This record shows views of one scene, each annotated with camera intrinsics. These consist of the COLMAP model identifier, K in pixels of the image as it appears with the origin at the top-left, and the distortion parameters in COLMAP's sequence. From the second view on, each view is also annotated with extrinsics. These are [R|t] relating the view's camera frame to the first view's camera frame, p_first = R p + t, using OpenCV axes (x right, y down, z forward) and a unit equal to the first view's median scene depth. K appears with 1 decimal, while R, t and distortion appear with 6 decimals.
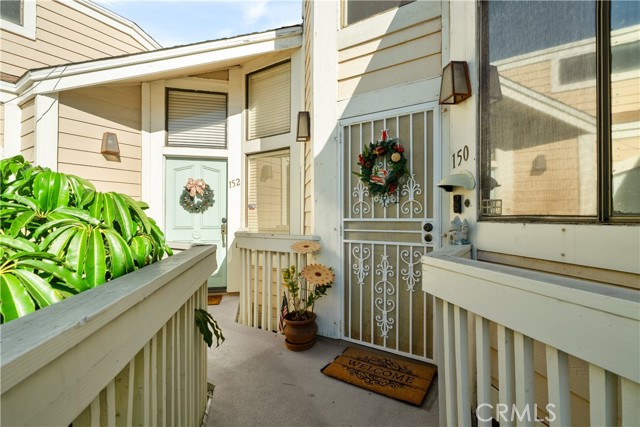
lens RADIAL K [[299.7, 0, 320.1], [0, 299.7, 211.0], [0, 0, 1]] dist [0.004443, 0.000512]
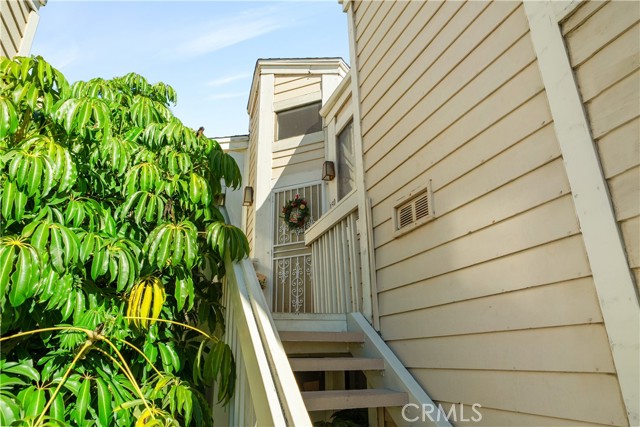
lens RADIAL K [[407.4, 0, 318.4], [0, 407.4, 214.7], [0, 0, 1]] dist [-0.000966, -0.000151]
pose [[0.984834, 0.042774, 0.168143, -0.062585], [0.015271, 0.944000, -0.329591, 0.621775], [-0.172825, 0.327160, 0.929031, -1.187329]]
